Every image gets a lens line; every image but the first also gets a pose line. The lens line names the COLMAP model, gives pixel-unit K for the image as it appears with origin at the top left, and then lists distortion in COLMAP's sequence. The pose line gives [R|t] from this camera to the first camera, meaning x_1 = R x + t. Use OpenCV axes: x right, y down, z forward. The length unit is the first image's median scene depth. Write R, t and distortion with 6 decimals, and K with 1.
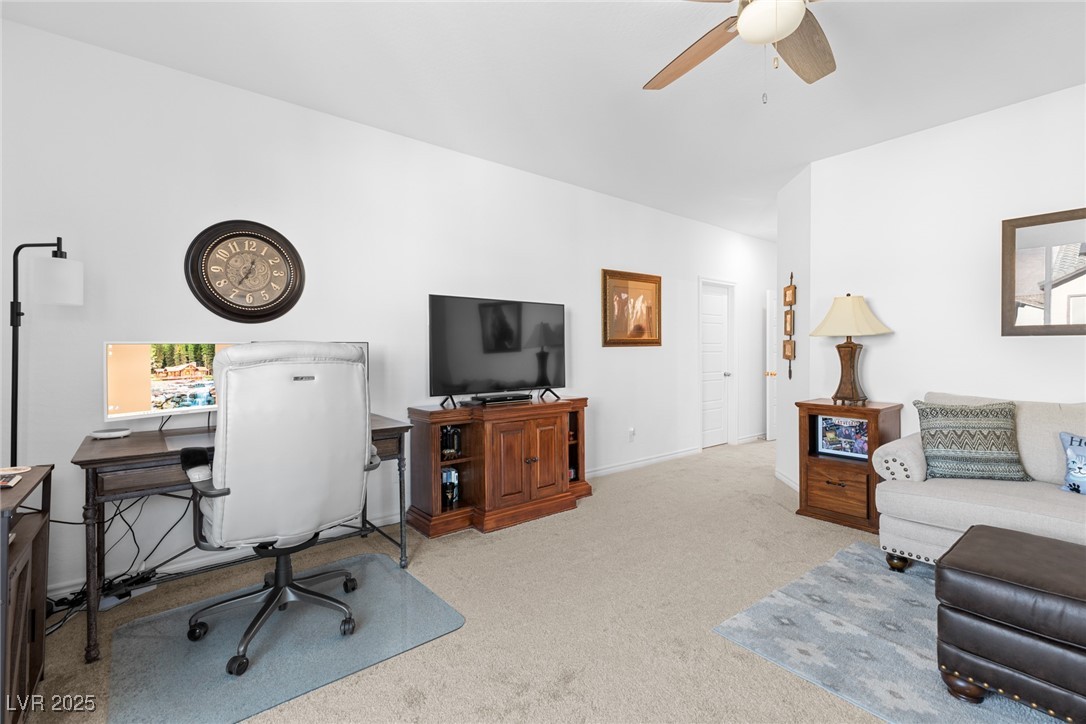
lens RADIAL K [[491.2, 0, 549.4], [0, 491.2, 353.5], [0, 0, 1]] dist [0.001770, 0.000089]
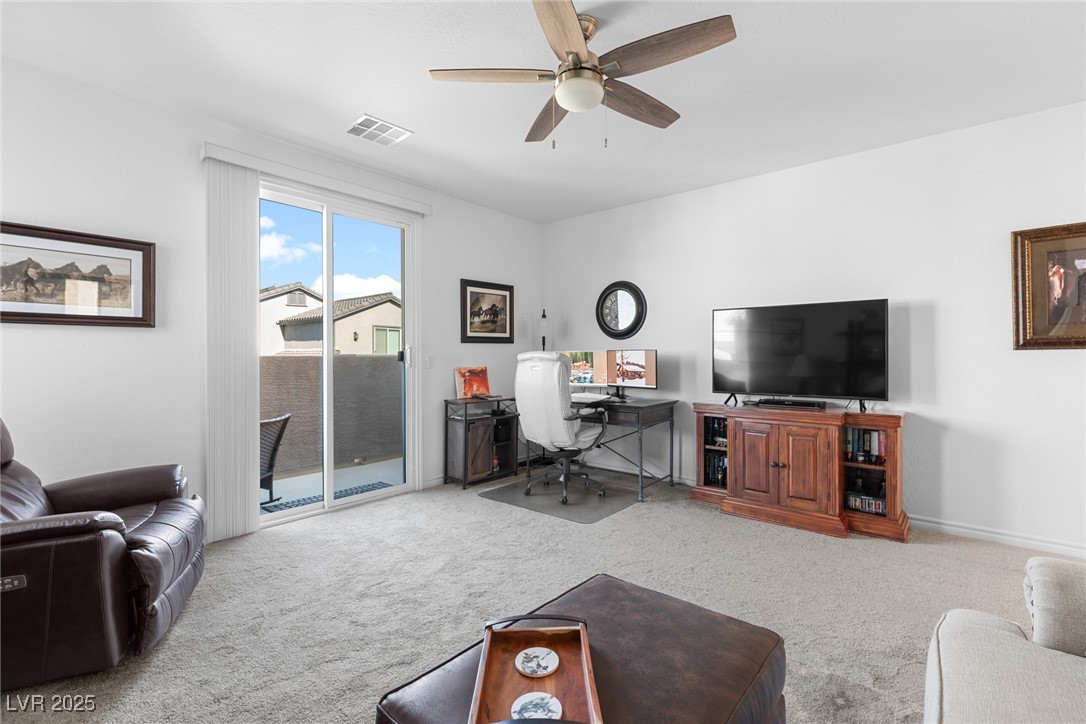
lens RADIAL K [[491.2, 0, 549.4], [0, 491.2, 353.5], [0, 0, 1]] dist [0.001770, 0.000089]
pose [[0.175891, -0.004104, -0.984401, 0.921257], [-0.006992, 0.999961, -0.005418, -0.001041], [0.984385, 0.007836, 0.175855, 0.386178]]
